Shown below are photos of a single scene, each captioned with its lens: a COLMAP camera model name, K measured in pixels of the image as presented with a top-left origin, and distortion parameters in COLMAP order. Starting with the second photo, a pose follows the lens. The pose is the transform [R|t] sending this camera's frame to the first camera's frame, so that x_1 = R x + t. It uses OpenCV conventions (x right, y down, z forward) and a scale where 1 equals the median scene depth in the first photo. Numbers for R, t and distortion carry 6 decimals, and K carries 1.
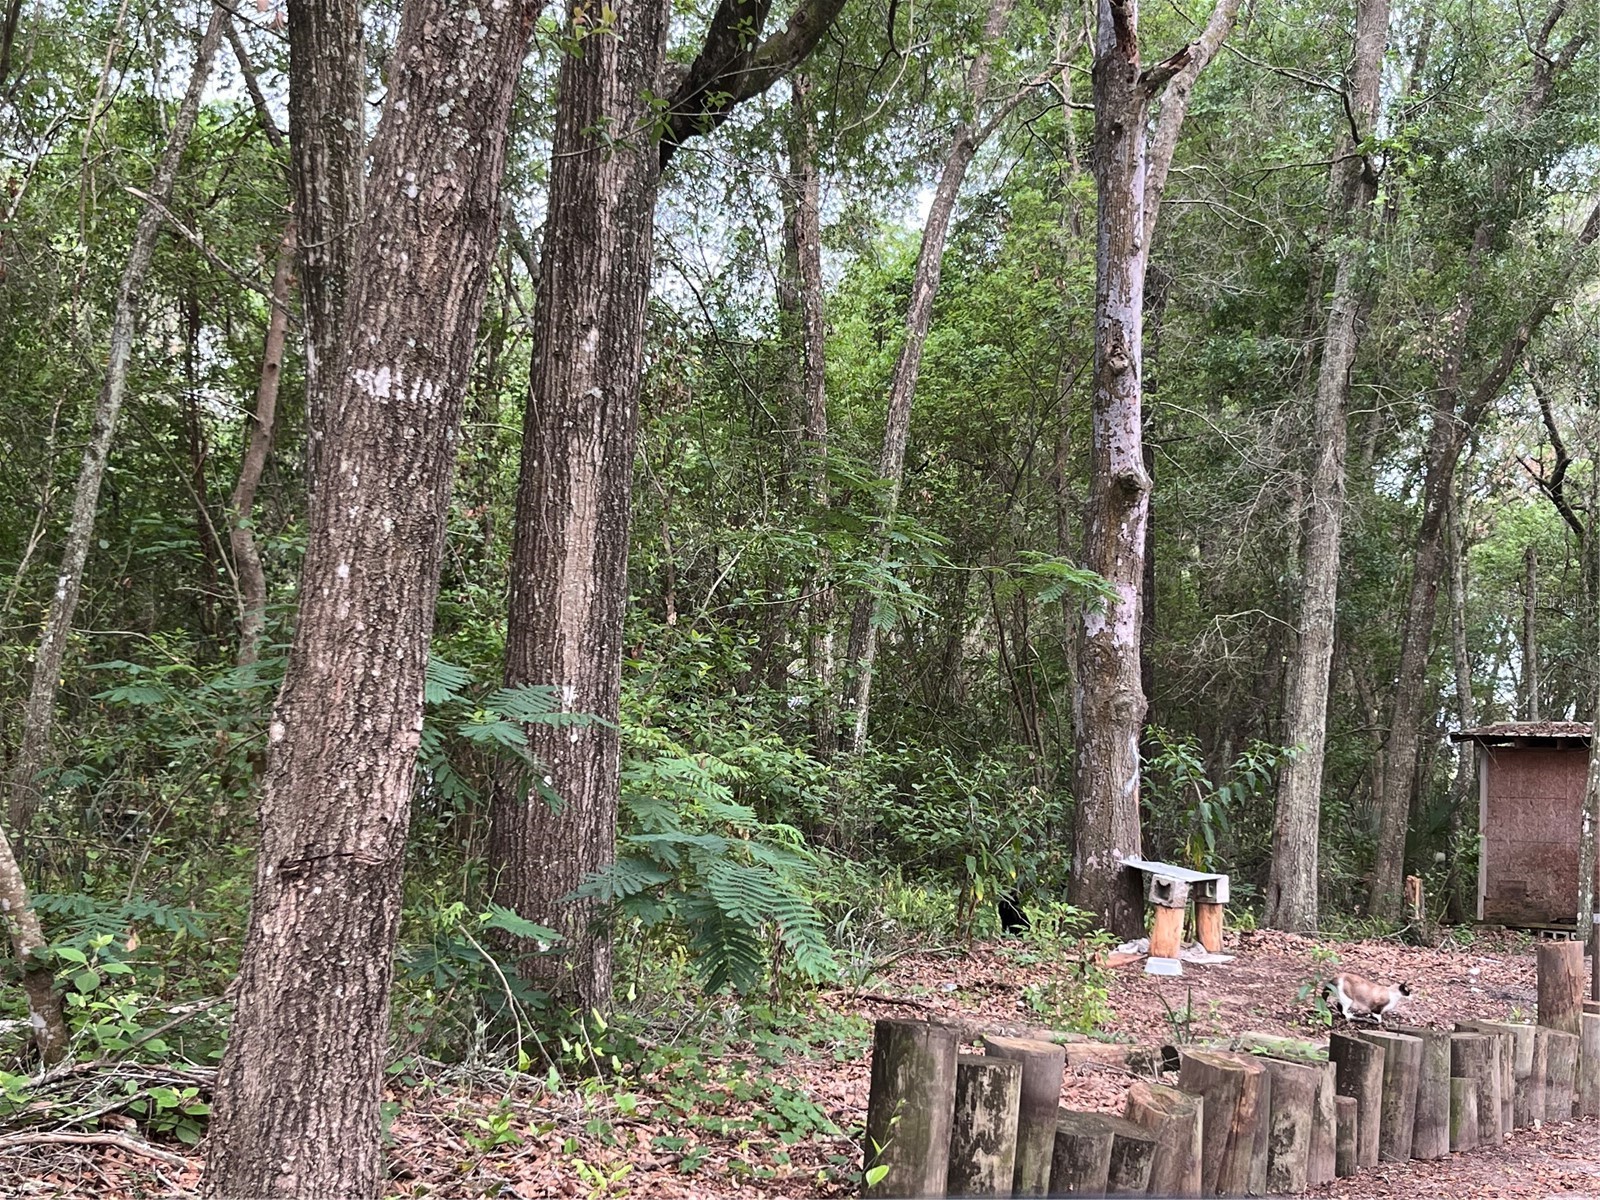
lens RADIAL K [[2114.3, 0, 800.0], [0, 2114.3, 600.0], [0, 0, 1]] dist [0.023616, -0.076105]
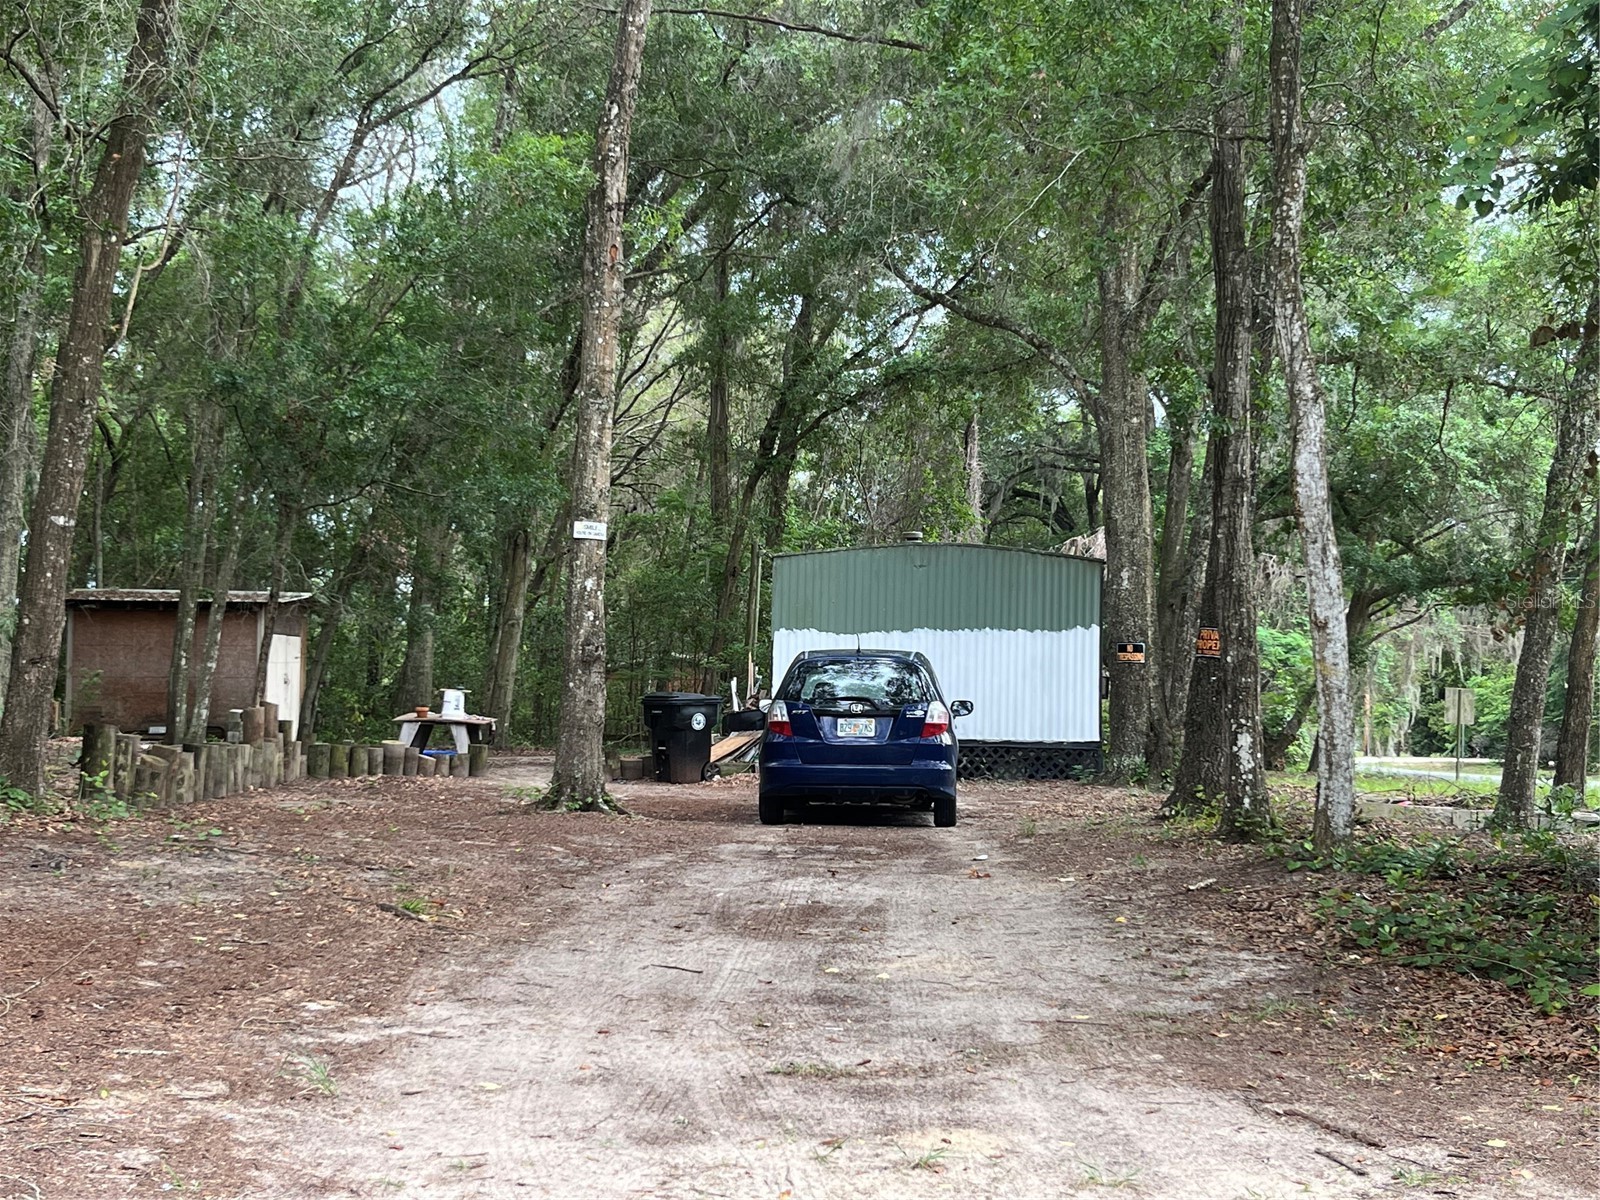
lens RADIAL K [[2114.3, 0, 800.0], [0, 2114.3, 600.0], [0, 0, 1]] dist [0.023616, -0.076105]
pose [[0.761700, -0.010075, 0.647852, -0.999745], [-0.034572, 0.997823, 0.056164, -0.137332], [-0.647007, -0.065178, 0.759693, -1.590888]]
